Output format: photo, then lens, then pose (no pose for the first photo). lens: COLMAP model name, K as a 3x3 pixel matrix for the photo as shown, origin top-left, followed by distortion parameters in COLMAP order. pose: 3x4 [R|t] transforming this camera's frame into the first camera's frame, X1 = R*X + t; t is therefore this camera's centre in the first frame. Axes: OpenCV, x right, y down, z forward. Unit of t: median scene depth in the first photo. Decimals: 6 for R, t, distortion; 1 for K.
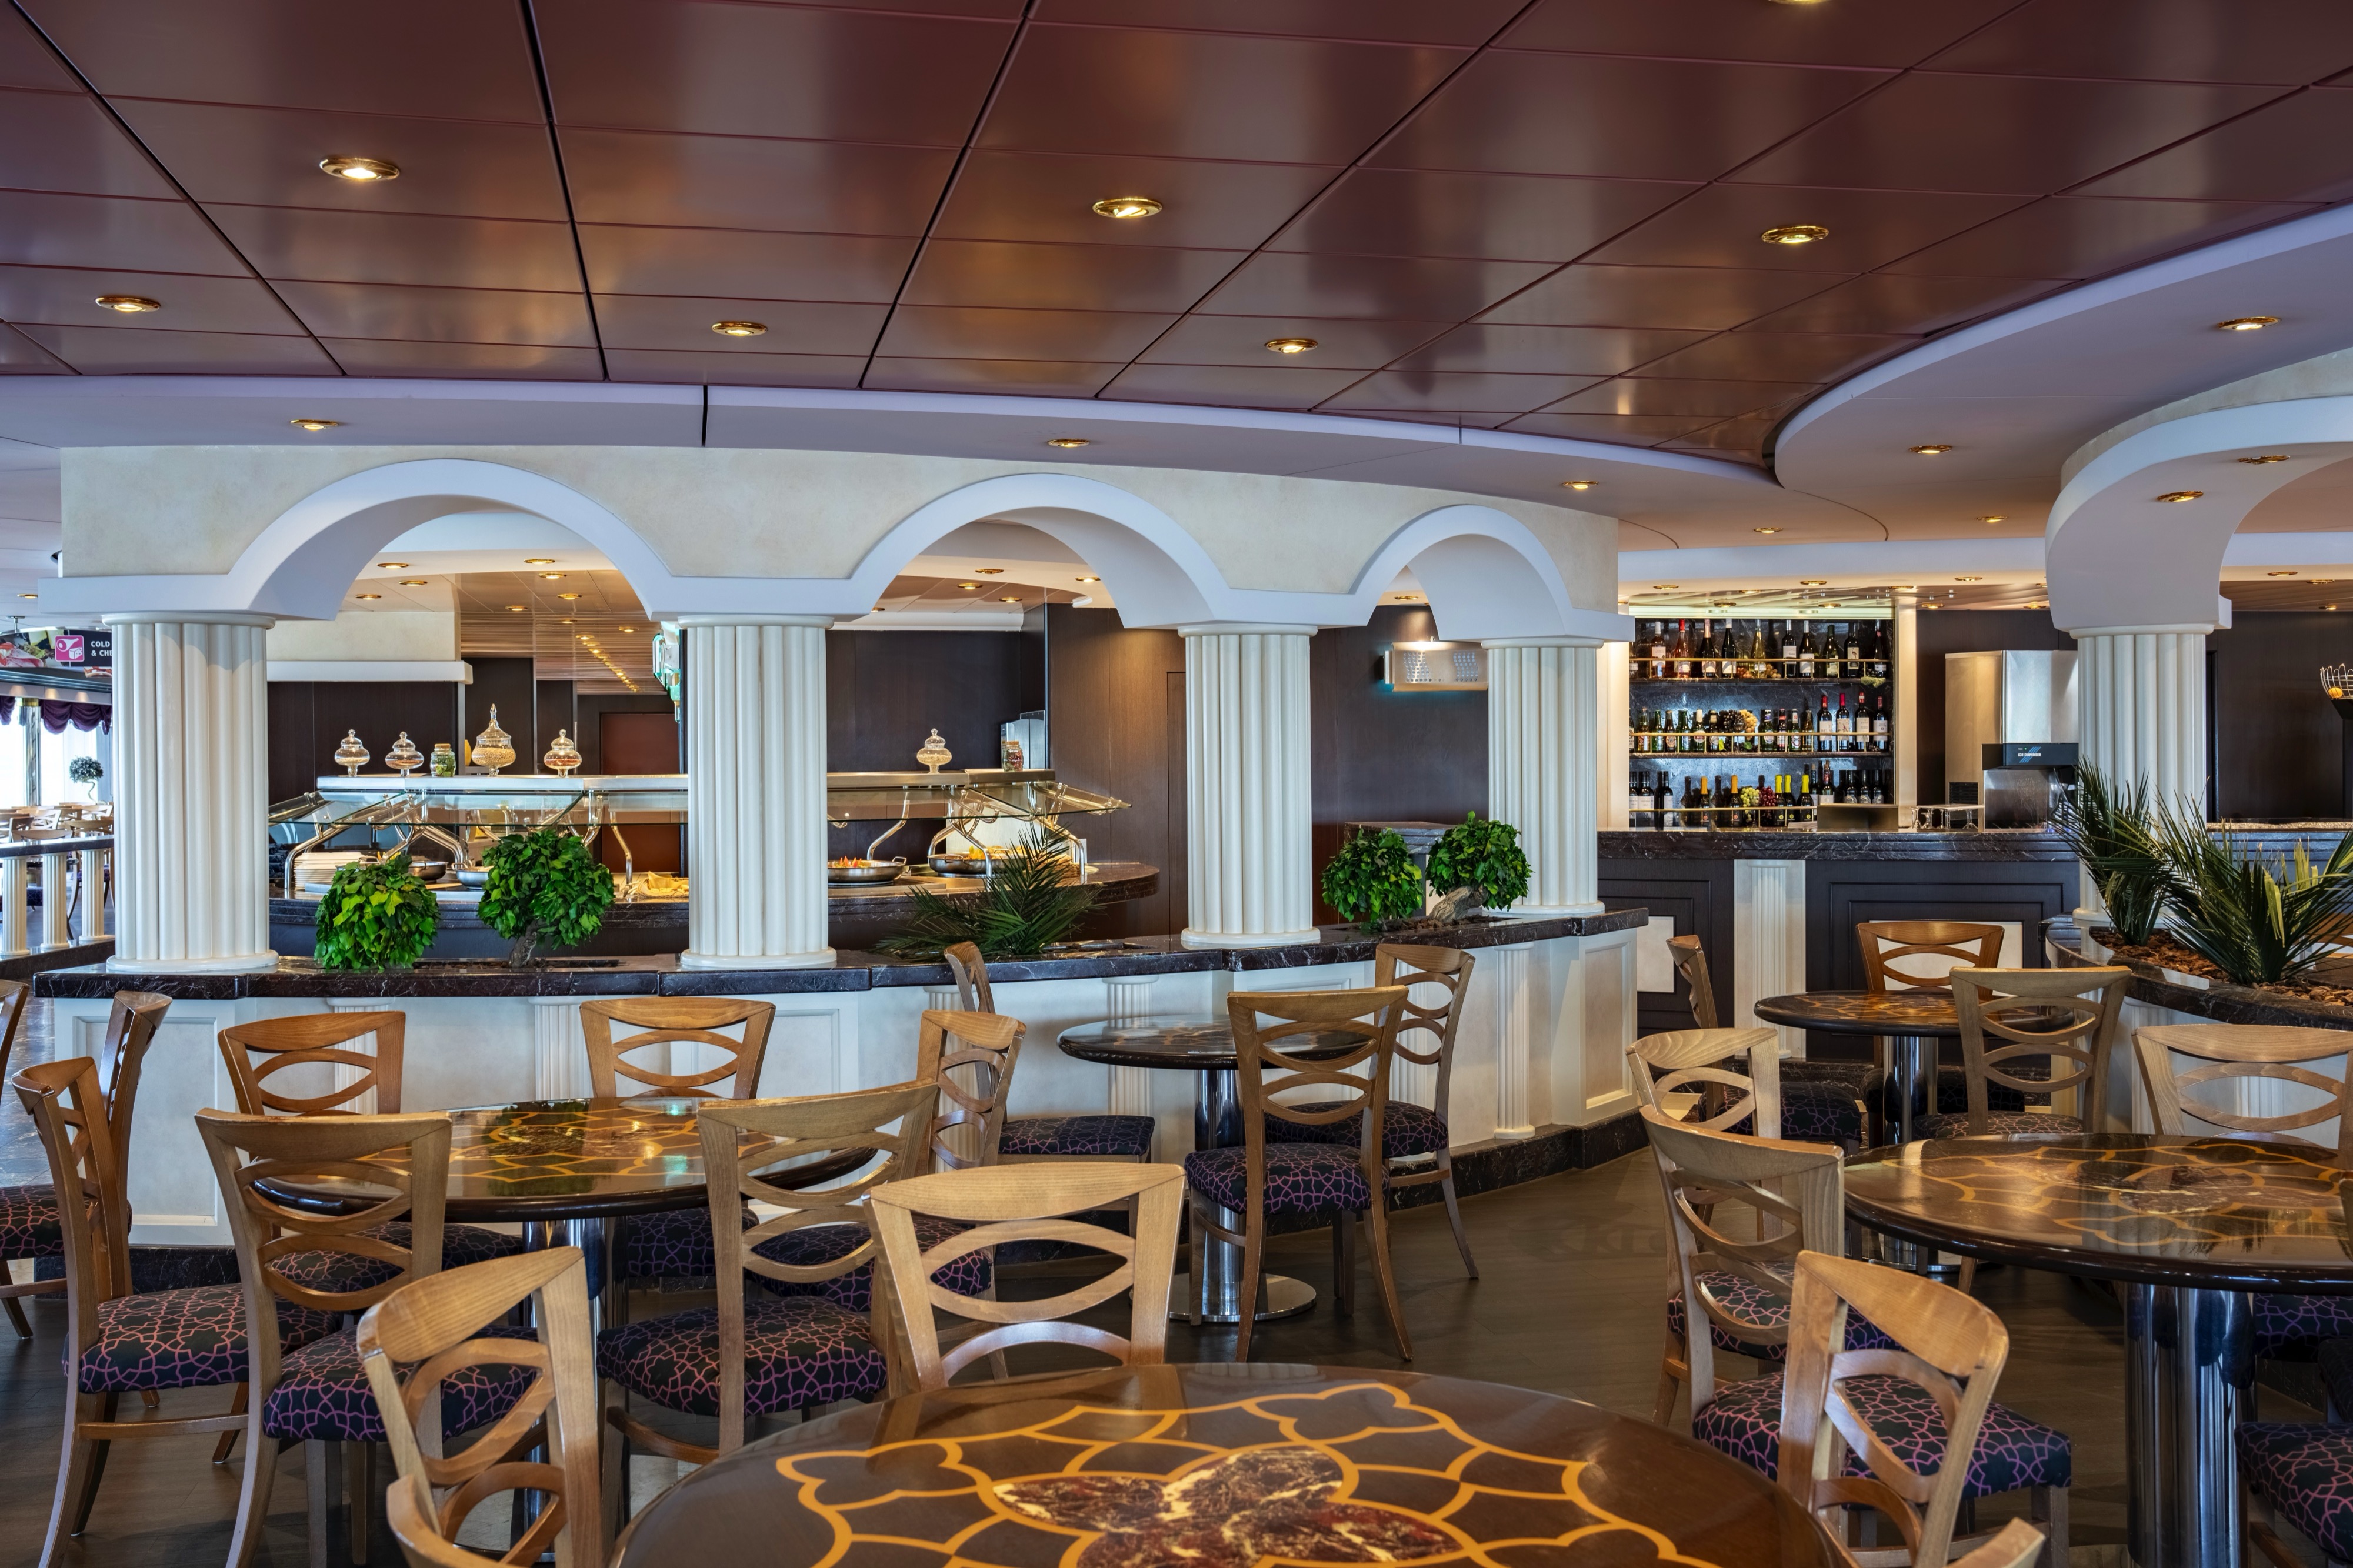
lens RADIAL K [[2324.2, 0, 1178.1], [0, 2324.2, 782.2], [0, 0, 1]] dist [0.027583, 0.000000]
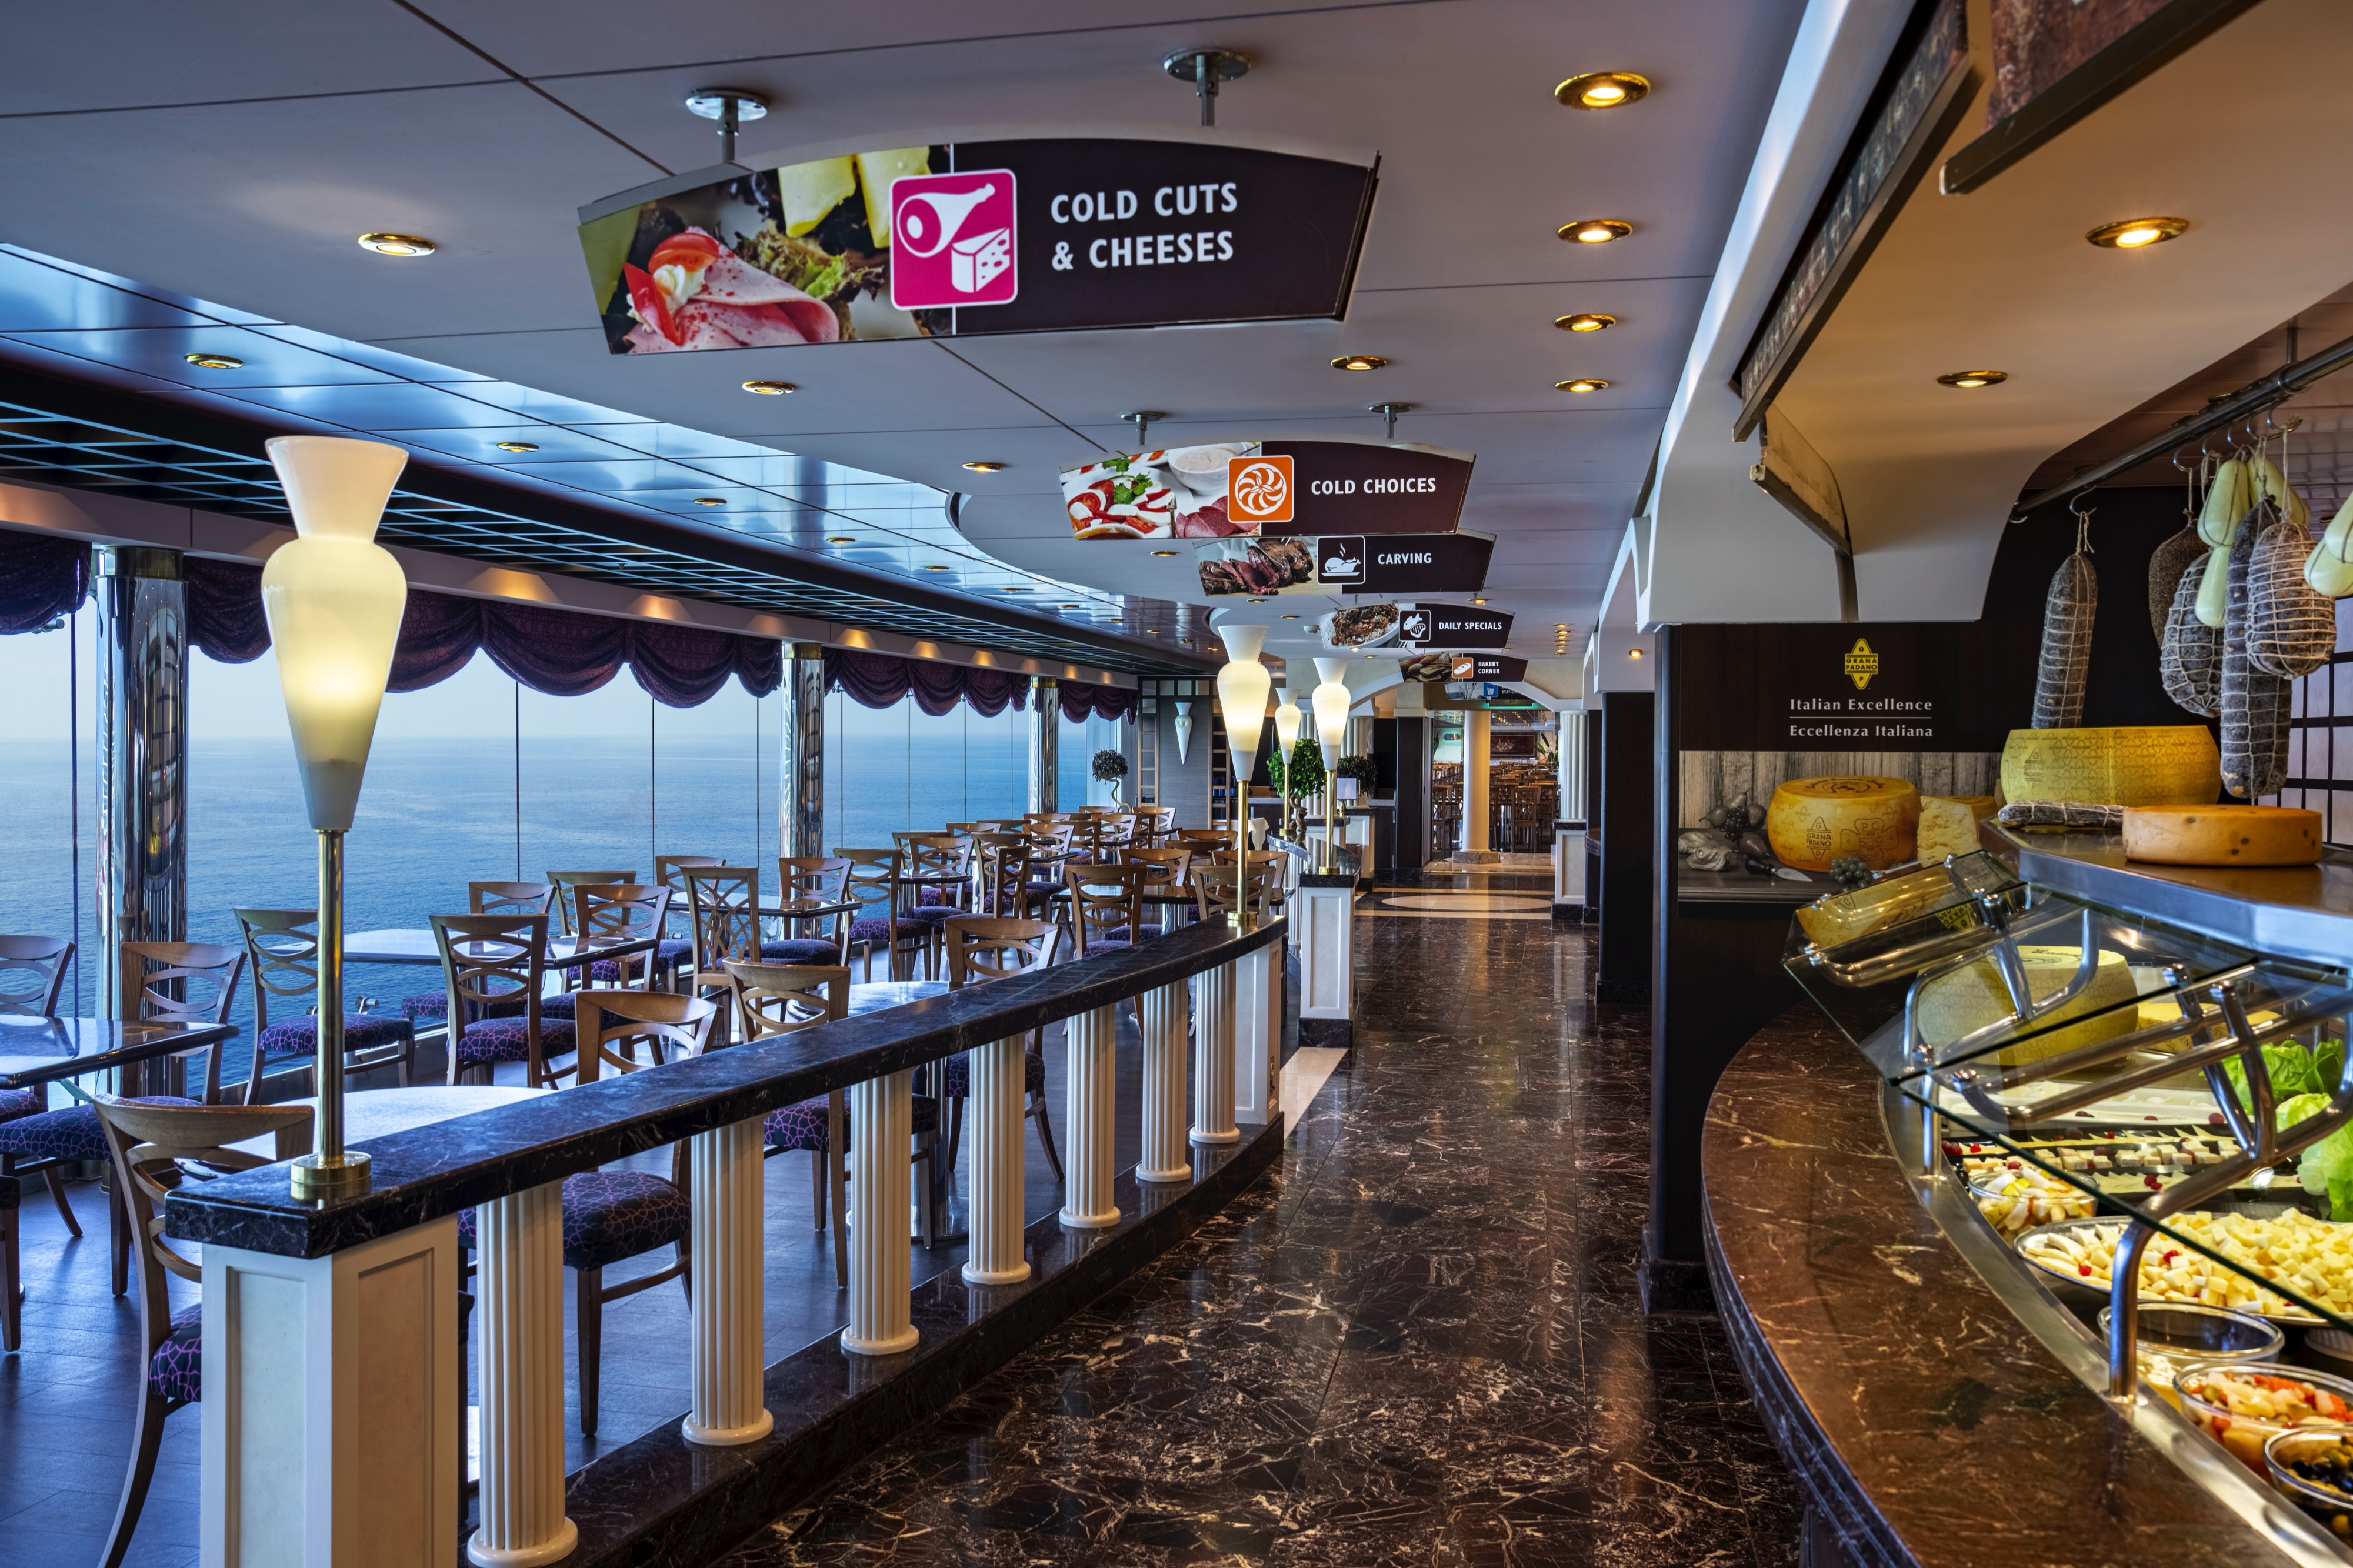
lens RADIAL K [[1818.7, 0, 1173.1], [0, 1818.7, 781.5], [0, 0, 1]] dist [-0.005769, -0.000462]
pose [[0.917839, 0.009332, -0.396842, -0.198850], [-0.006005, 0.999936, 0.009624, -0.006383], [0.396906, -0.006450, 0.917836, 0.435485]]
